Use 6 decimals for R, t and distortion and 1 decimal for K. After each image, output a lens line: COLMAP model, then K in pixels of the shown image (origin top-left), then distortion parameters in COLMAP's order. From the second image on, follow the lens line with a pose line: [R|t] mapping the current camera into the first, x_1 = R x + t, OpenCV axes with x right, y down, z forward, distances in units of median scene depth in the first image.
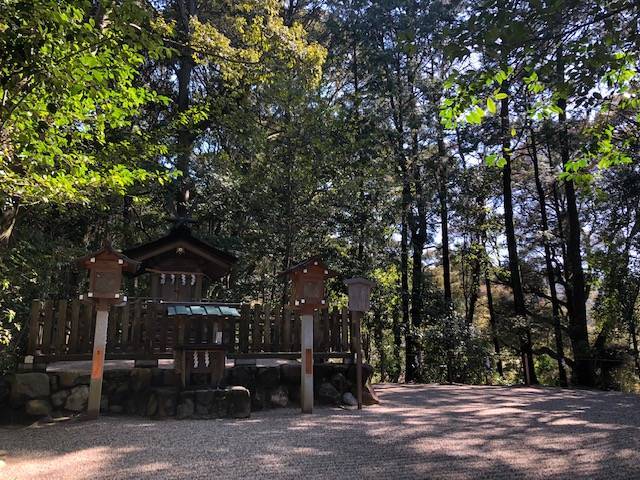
lens RADIAL K [[514.0, 0, 319.2], [0, 514.0, 241.3], [0, 0, 1]] dist [0.043339, -0.010395]
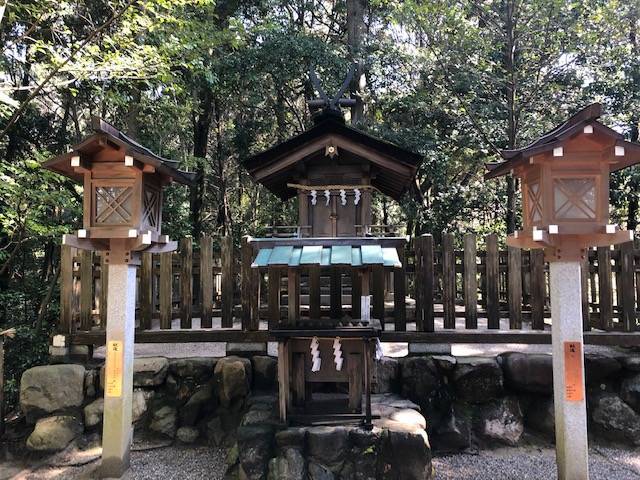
lens RADIAL K [[514.0, 0, 319.3], [0, 514.0, 242.1], [0, 0, 1]] dist [0.043339, -0.010395]
pose [[0.909198, -0.024157, -0.415662, -0.030149], [0.089091, 0.986481, 0.137540, 0.055731], [0.406720, -0.162083, 0.899060, 0.567414]]
